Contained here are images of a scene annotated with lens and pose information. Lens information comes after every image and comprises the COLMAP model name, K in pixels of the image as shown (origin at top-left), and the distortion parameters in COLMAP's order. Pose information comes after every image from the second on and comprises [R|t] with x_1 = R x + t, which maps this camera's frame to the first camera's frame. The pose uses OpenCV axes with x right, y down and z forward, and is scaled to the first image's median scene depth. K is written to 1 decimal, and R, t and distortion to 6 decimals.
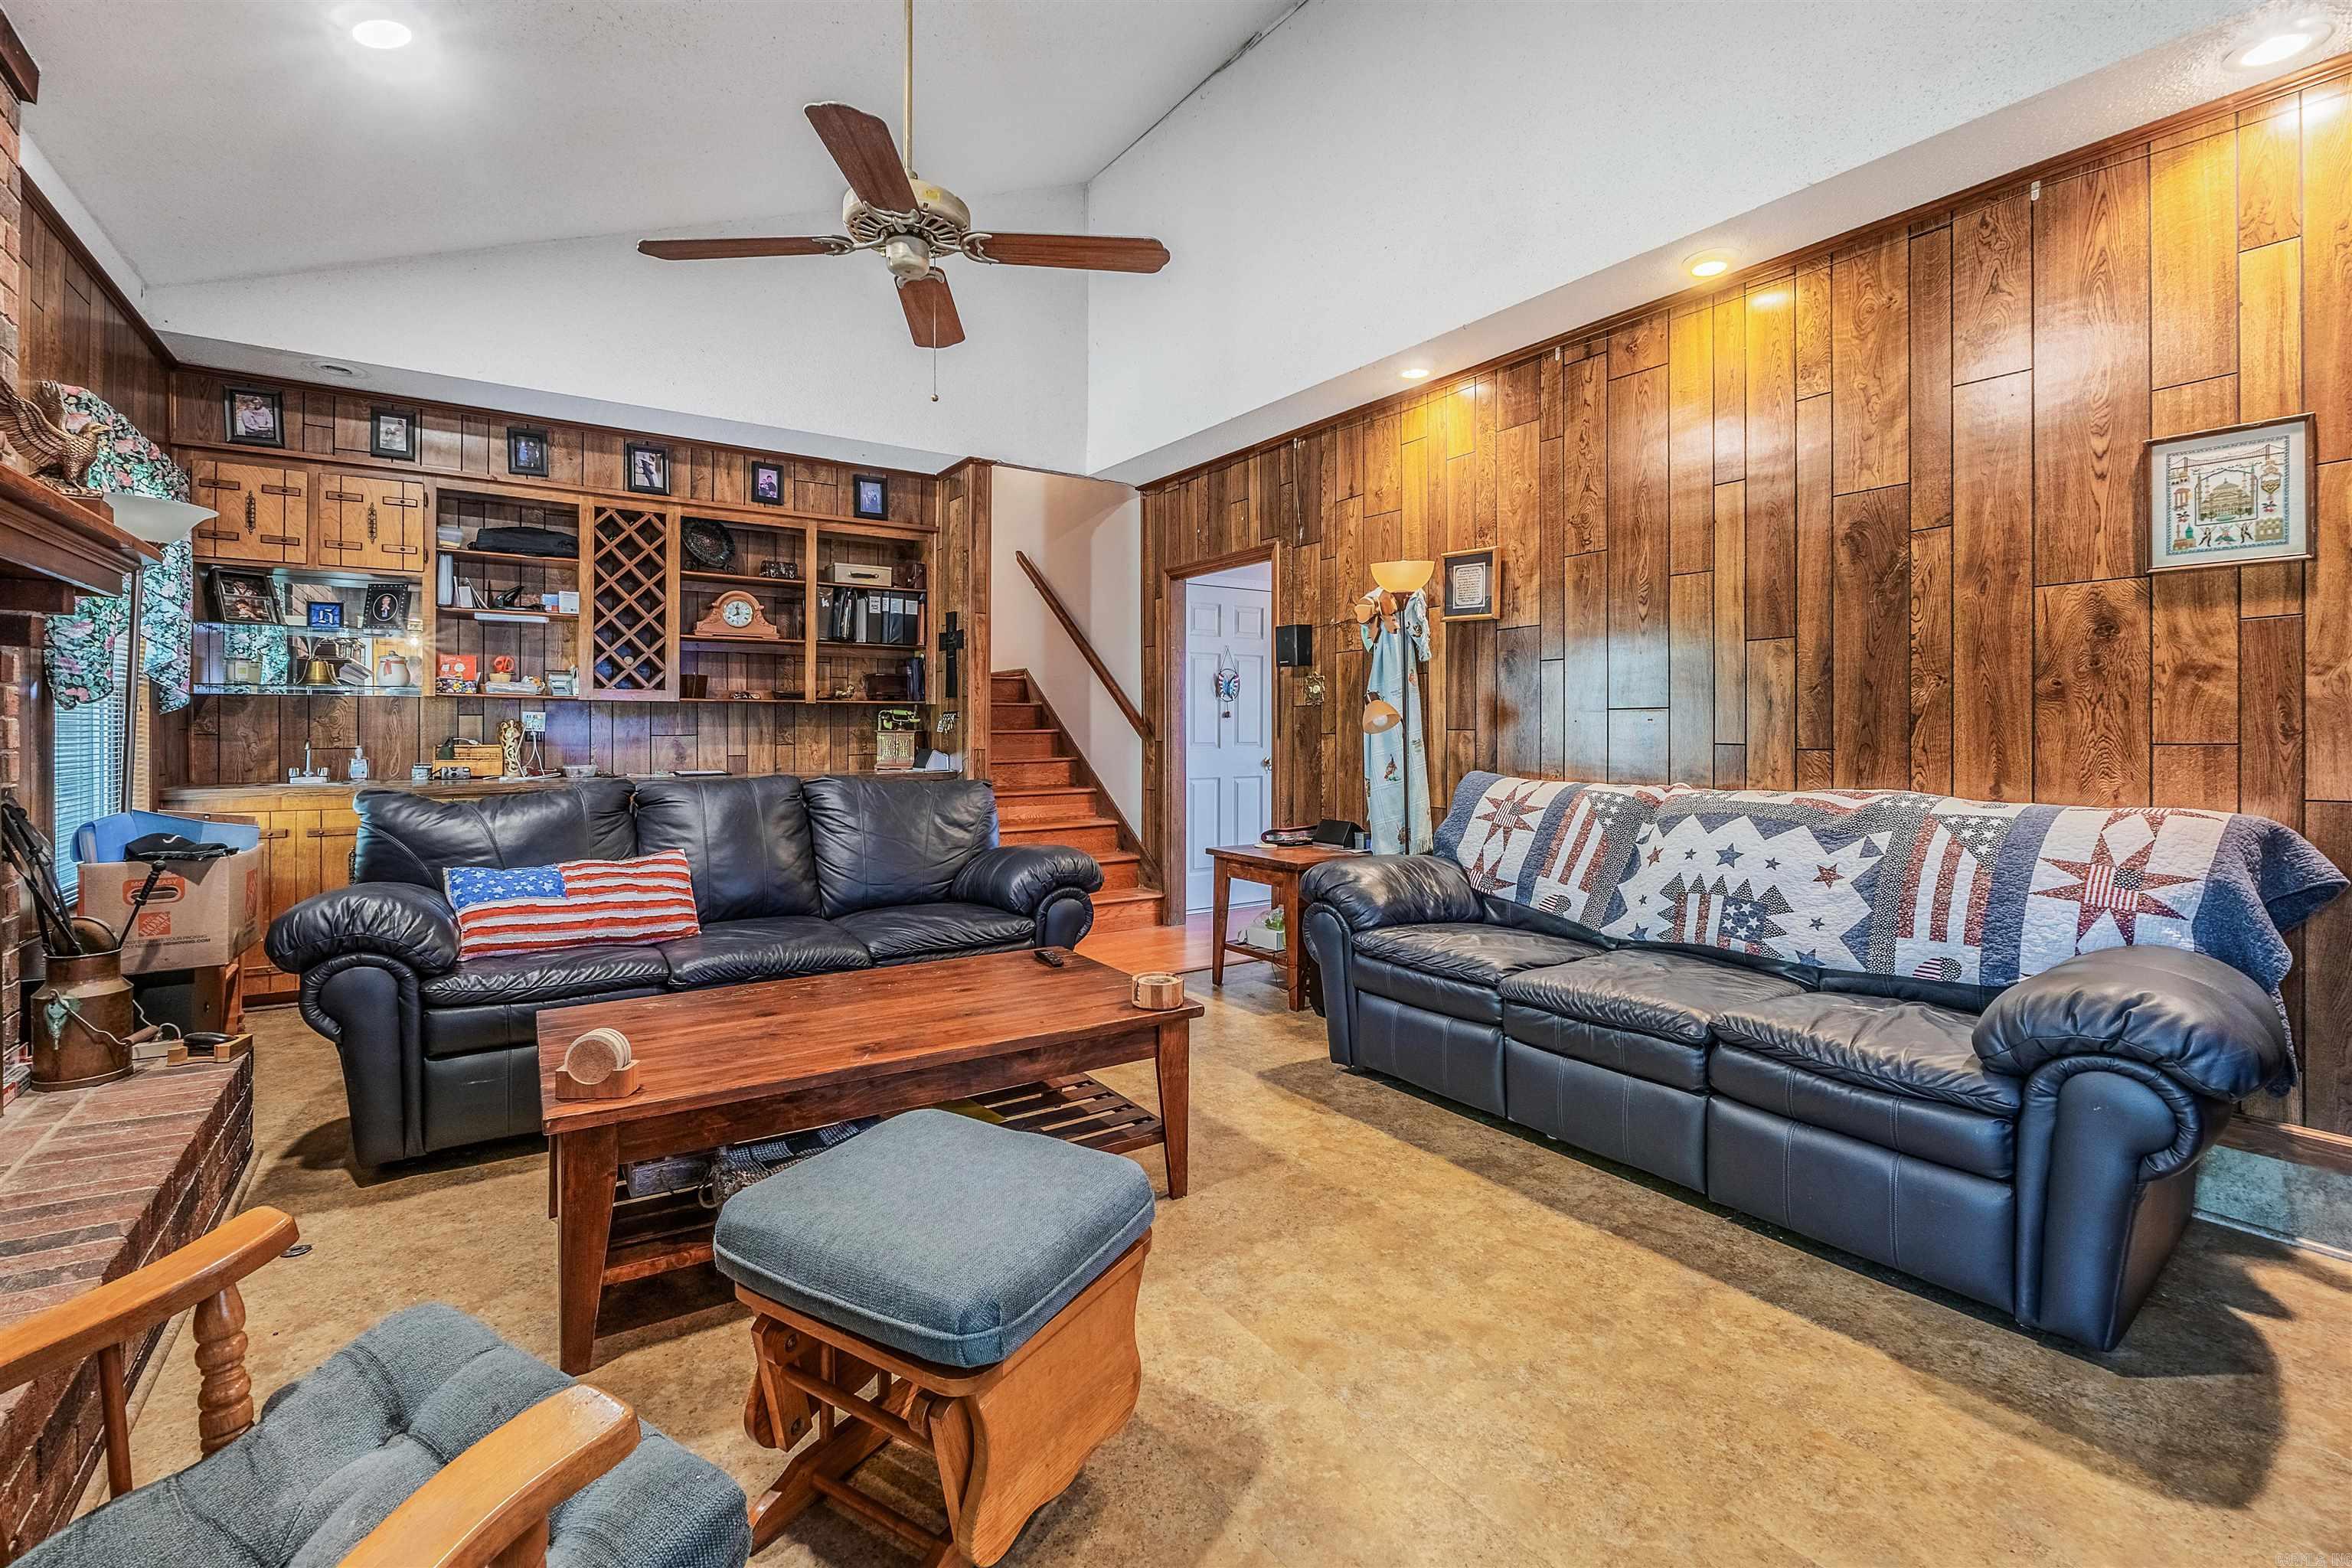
lens RADIAL K [[1013.5, 0, 1138.4], [0, 1013.5, 724.7], [0, 0, 1]] dist [-0.006616, -0.001014]
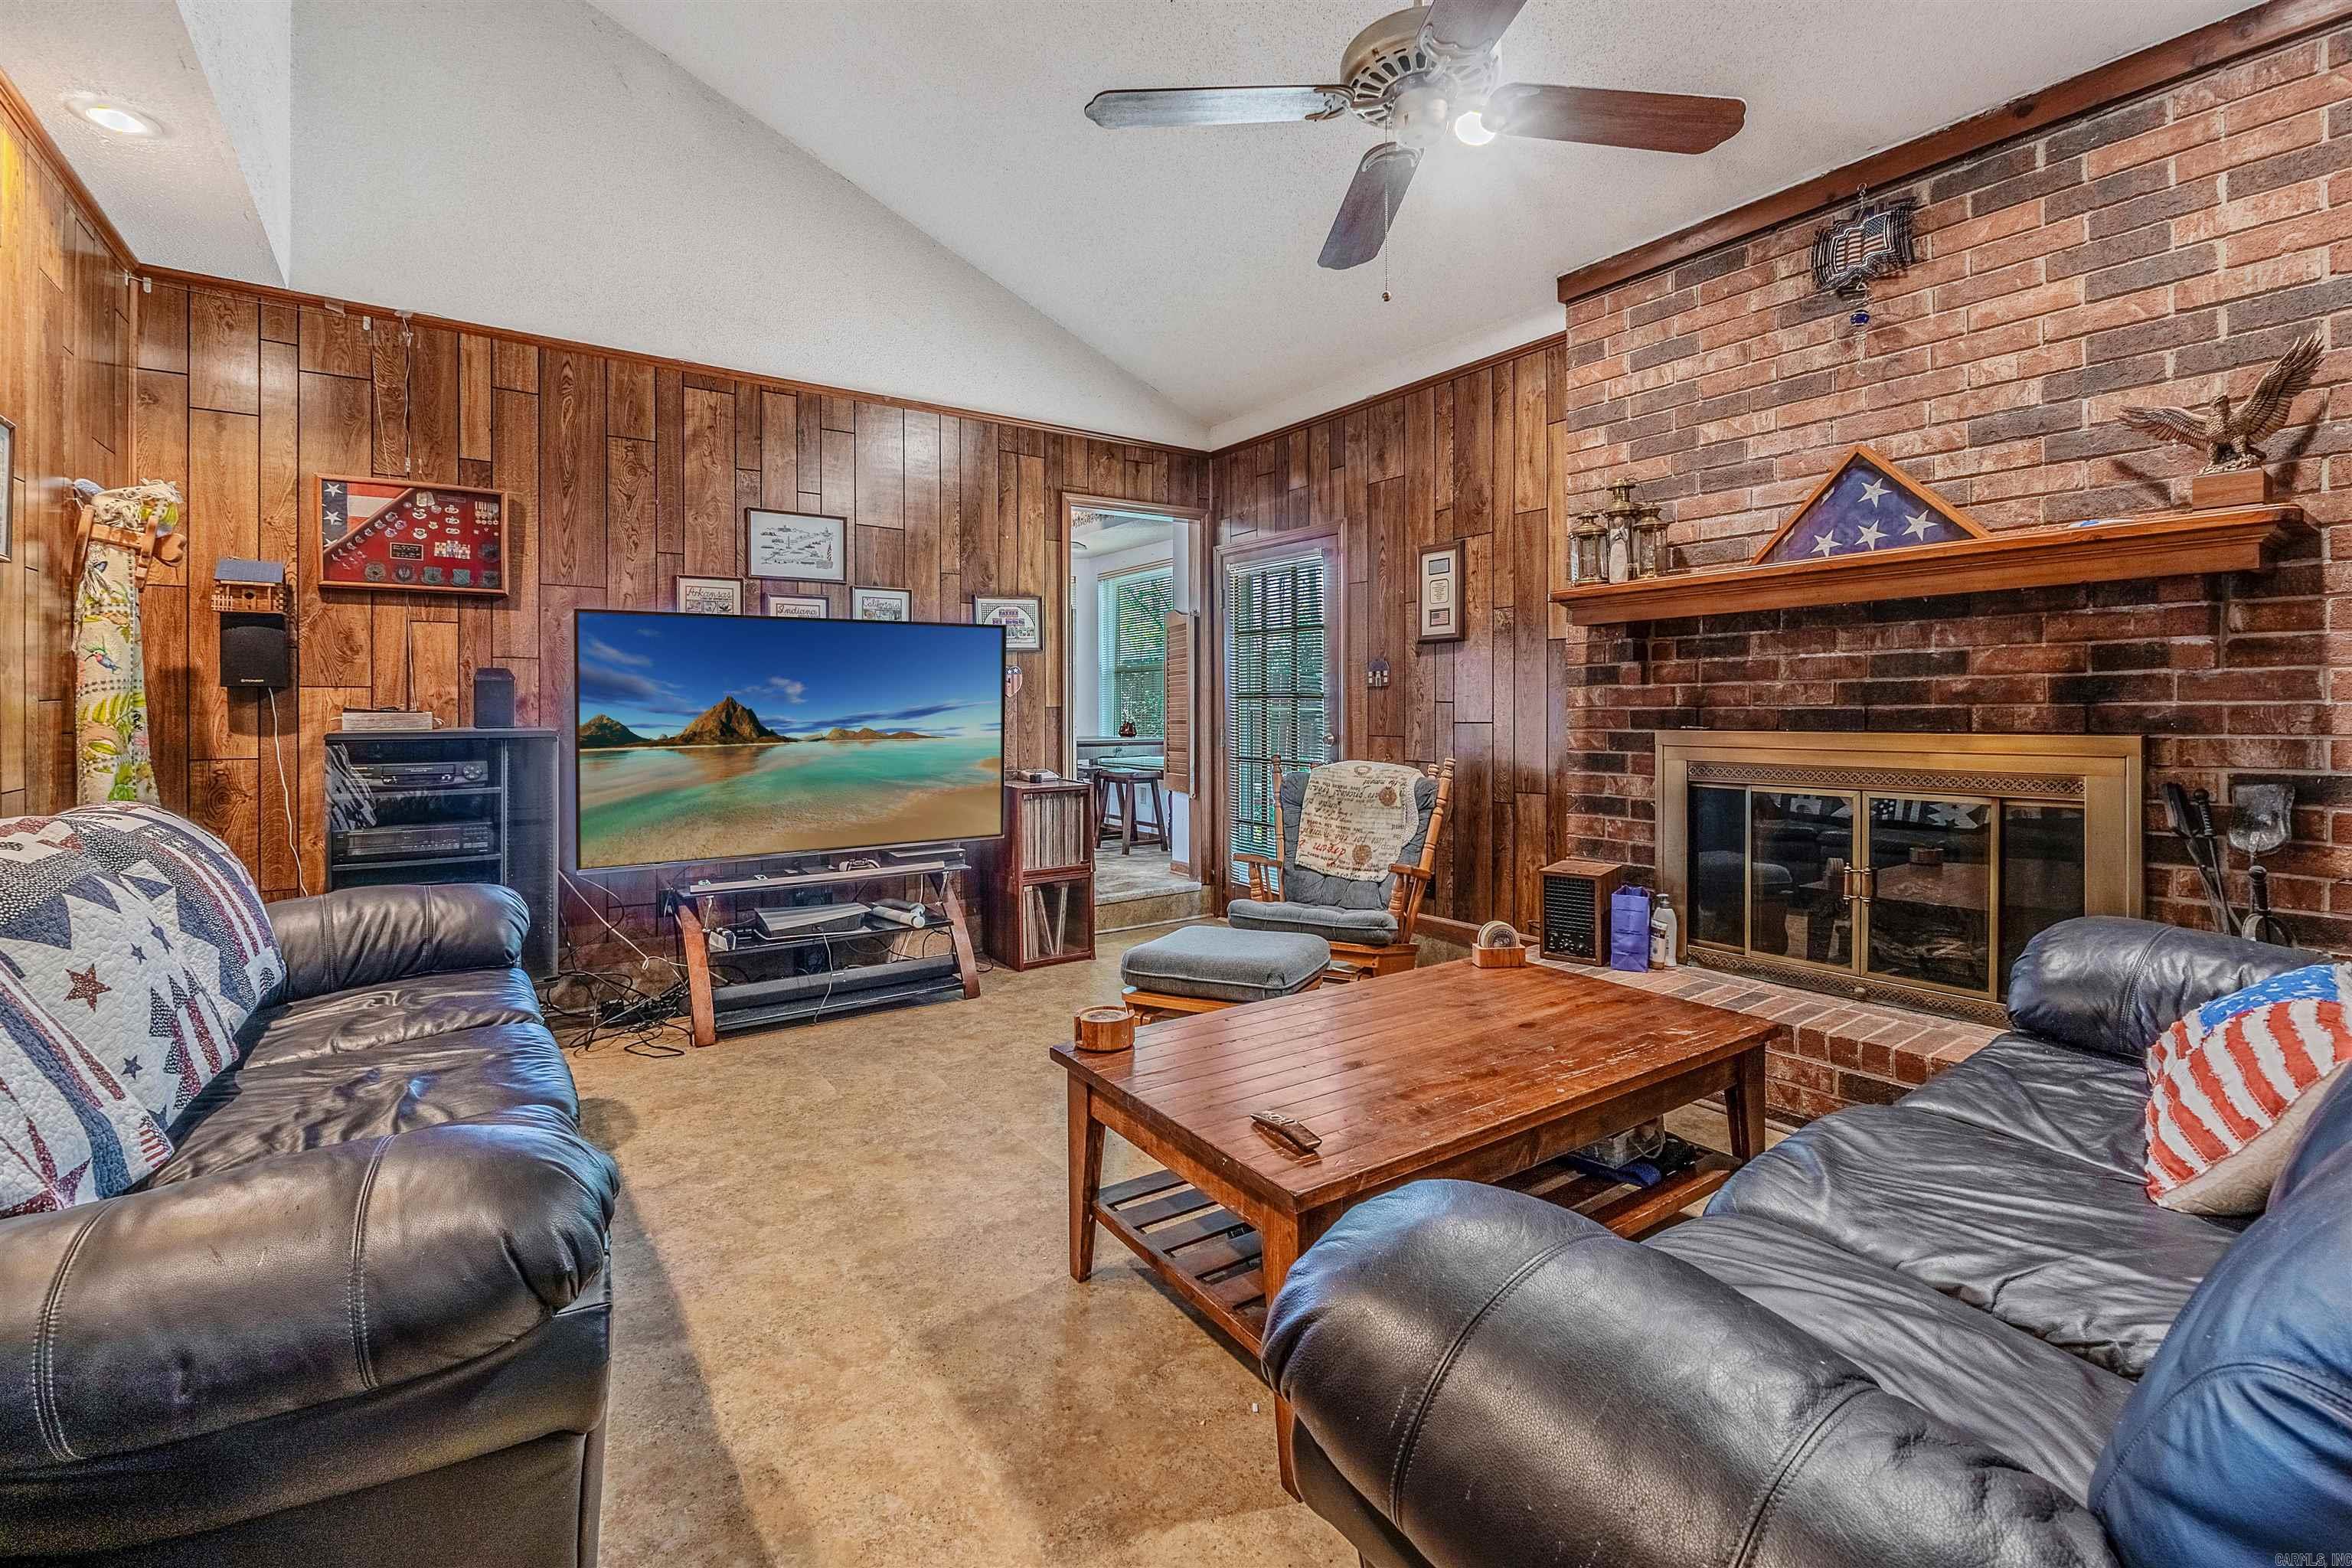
lens RADIAL K [[1013.5, 0, 1164.0], [0, 1013.5, 705.7], [0, 0, 1]] dist [-0.006616, -0.001014]
pose [[-0.999452, 0.004592, -0.032781, -0.002178], [0.004831, 0.999962, -0.007225, -0.000950], [0.032747, -0.007379, -0.999436, 0.892694]]
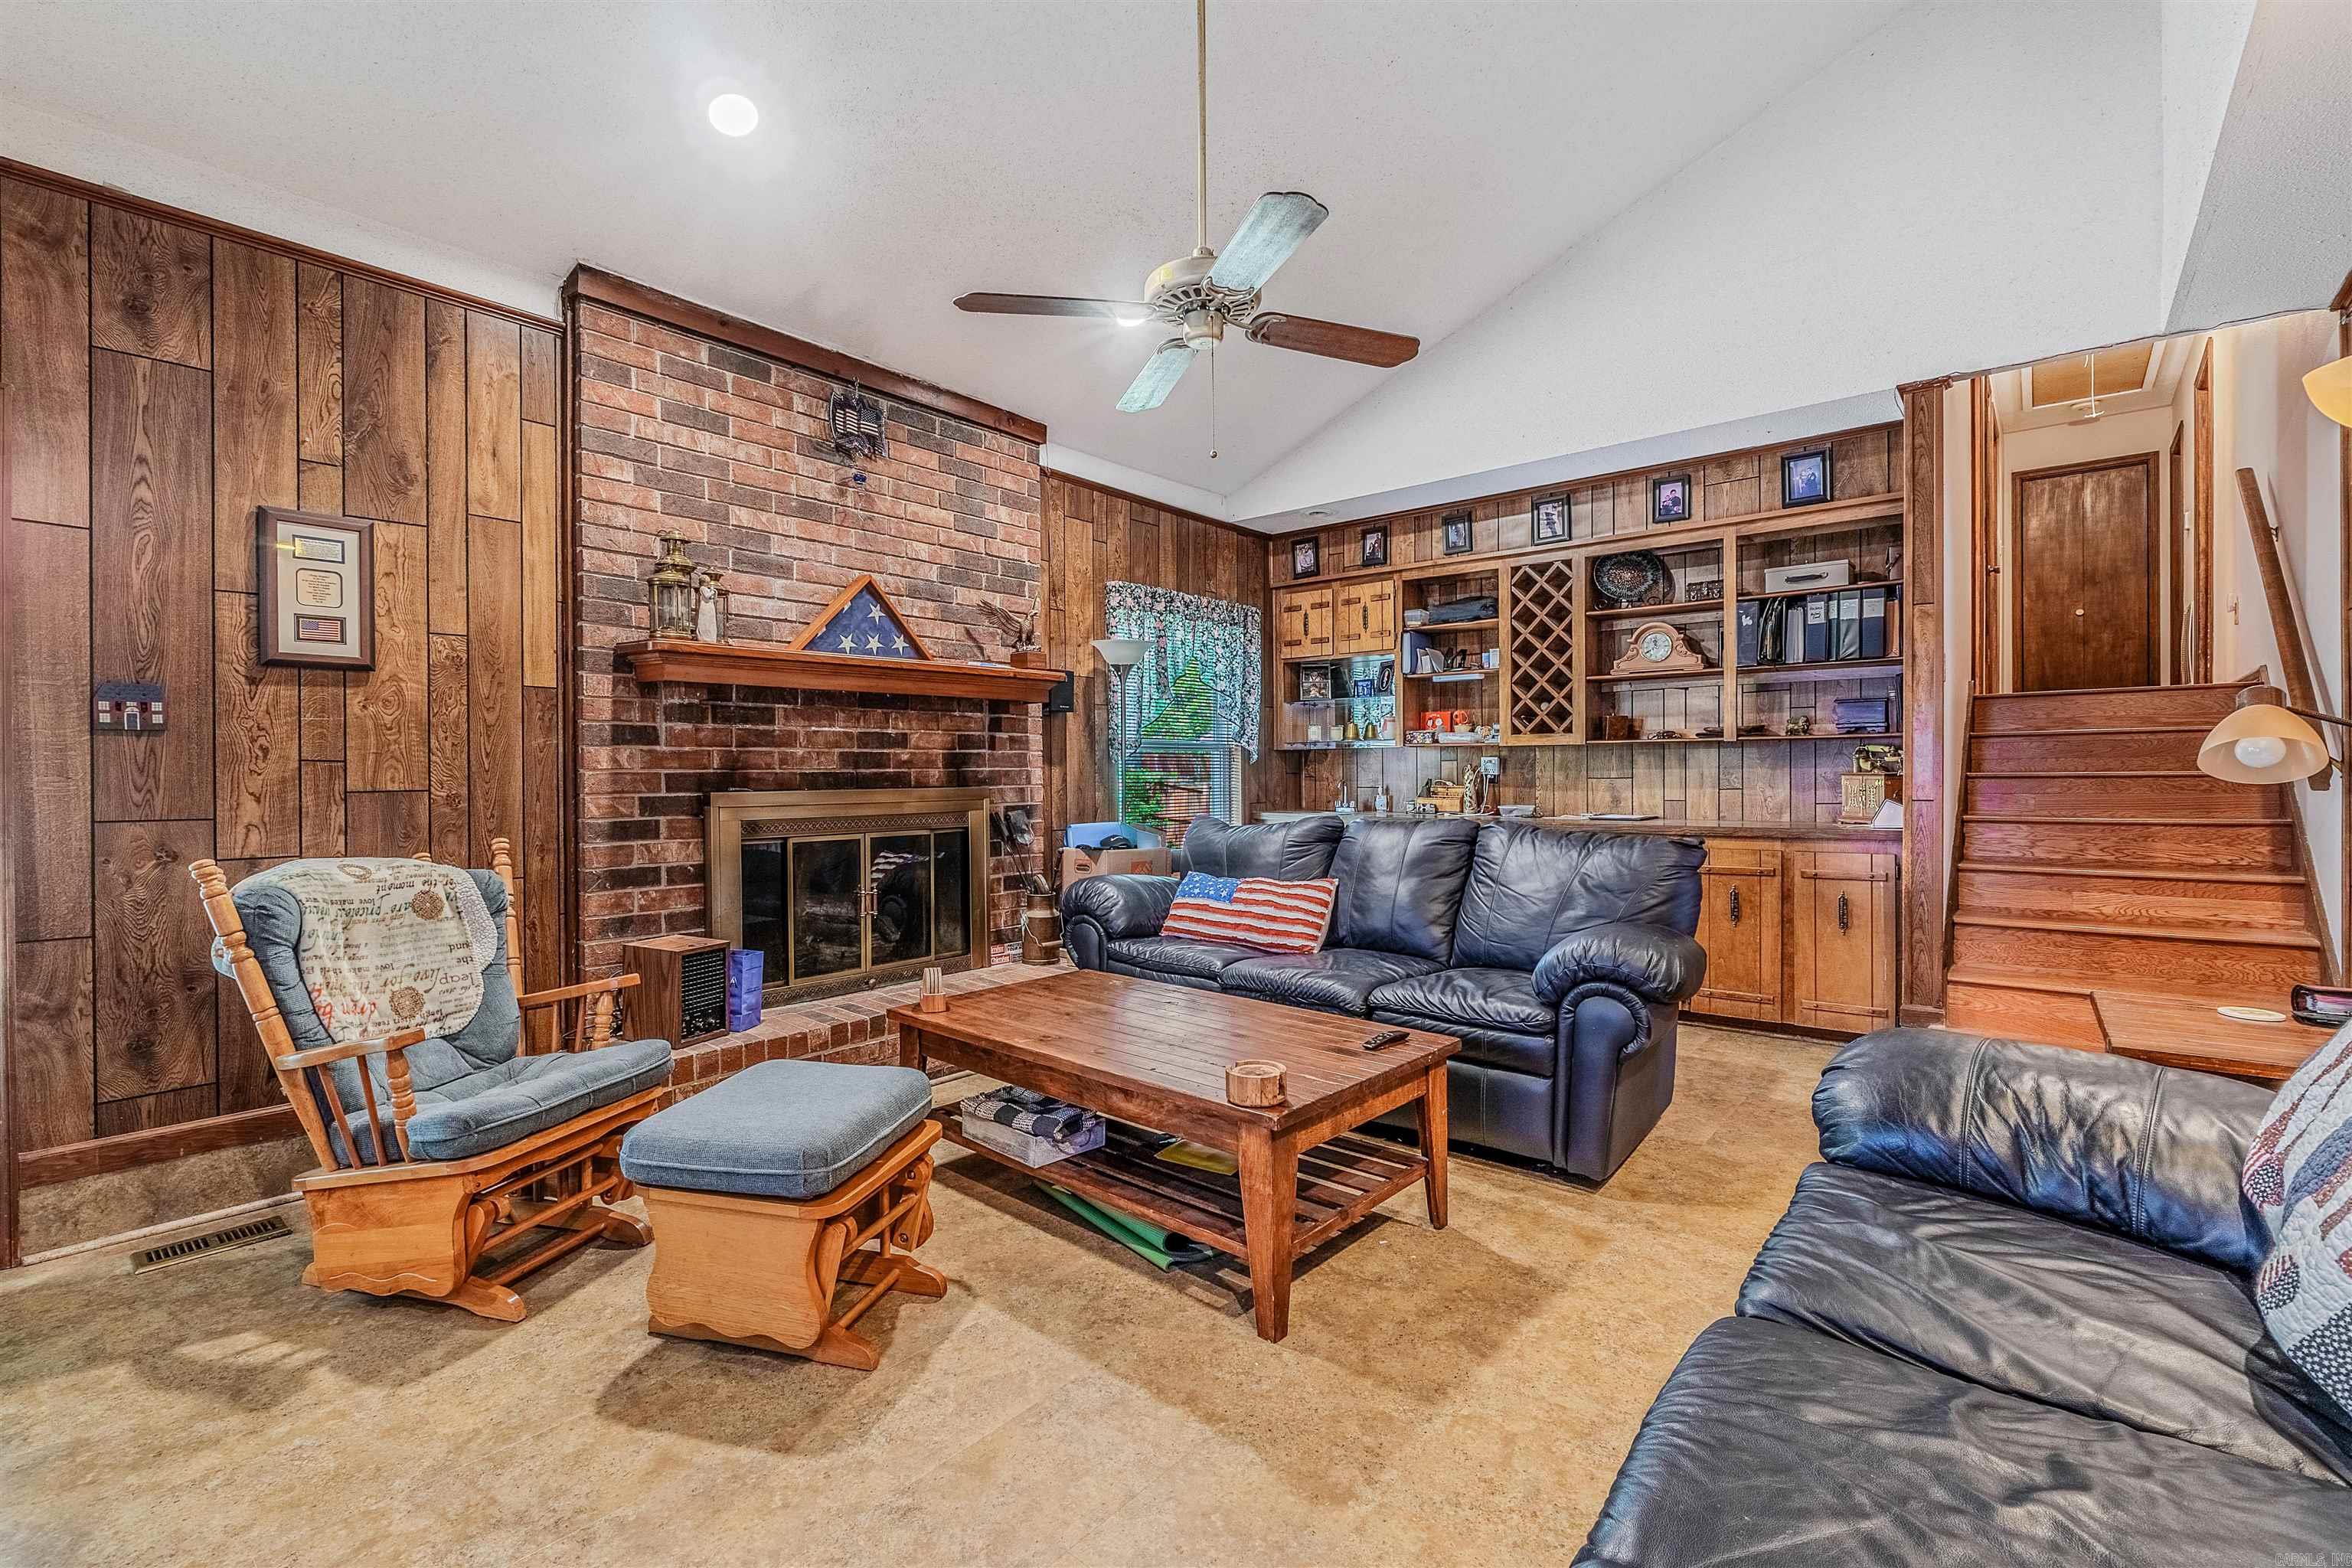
lens RADIAL K [[1013.5, 0, 1174.5], [0, 1013.5, 778.8], [0, 0, 1]] dist [-0.006616, -0.001014]
pose [[0.279053, 0.003810, -0.960268, 0.391586], [0.008676, 0.999941, 0.006489, 0.001037], [0.960236, -0.010142, 0.279004, 0.337264]]
